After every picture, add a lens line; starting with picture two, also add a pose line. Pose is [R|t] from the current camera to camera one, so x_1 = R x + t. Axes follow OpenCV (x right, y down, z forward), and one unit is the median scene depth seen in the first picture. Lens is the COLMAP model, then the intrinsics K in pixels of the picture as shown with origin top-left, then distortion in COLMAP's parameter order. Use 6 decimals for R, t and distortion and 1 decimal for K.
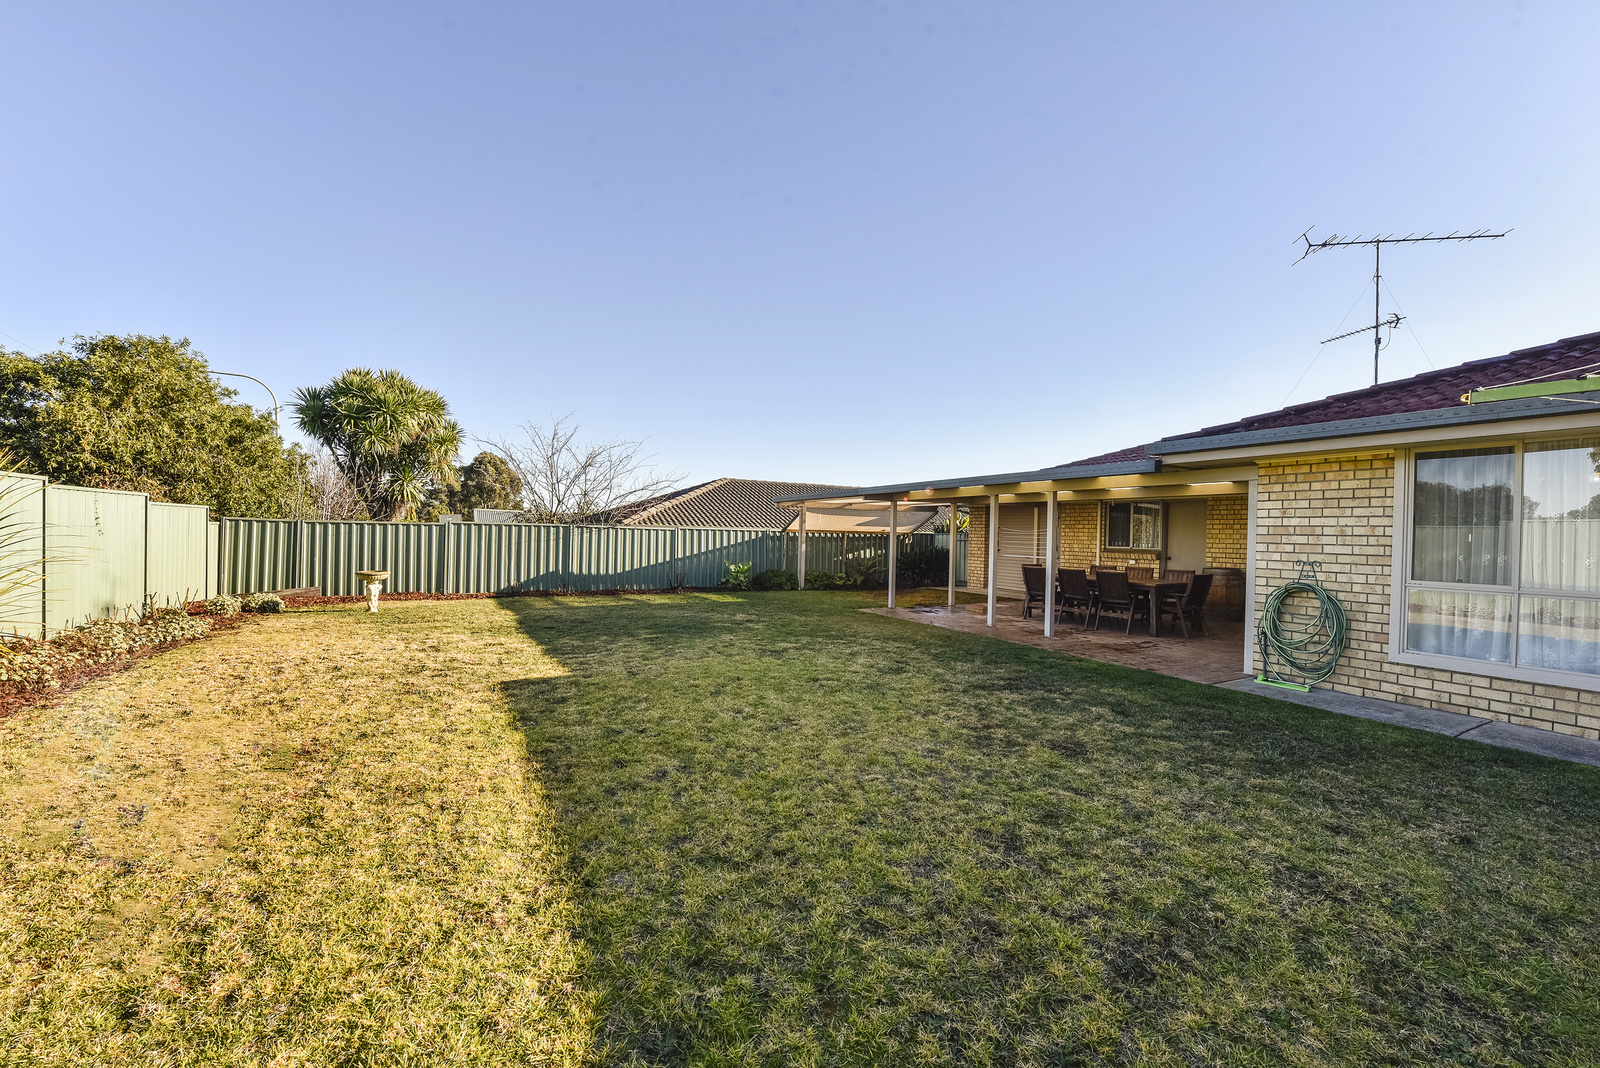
lens RADIAL K [[641.8, 0, 800.2], [0, 641.8, 539.8], [0, 0, 1]] dist [0.001281, 0.000049]
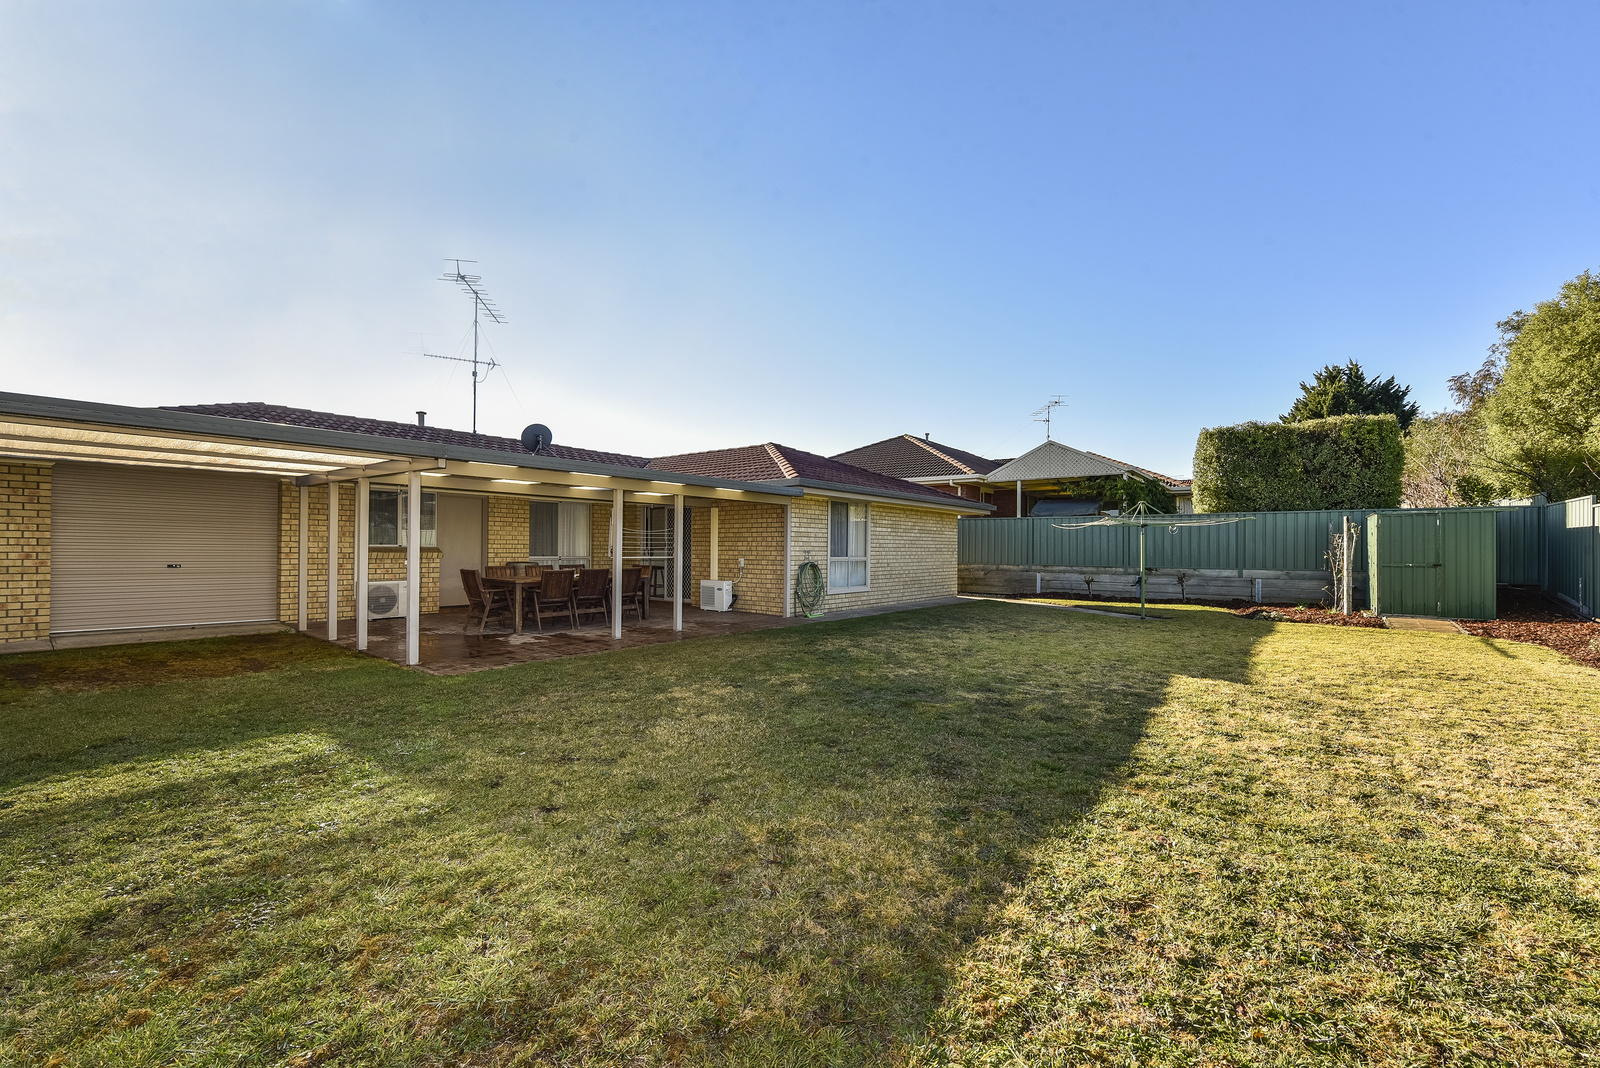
lens RADIAL K [[641.8, 0, 797.6], [0, 641.8, 539.2], [0, 0, 1]] dist [0.001281, 0.000049]
pose [[-0.395139, -0.004607, 0.918610, -0.506618], [-0.007440, 0.999971, 0.001815, -0.001690], [-0.918591, -0.006117, -0.395161, 0.997400]]
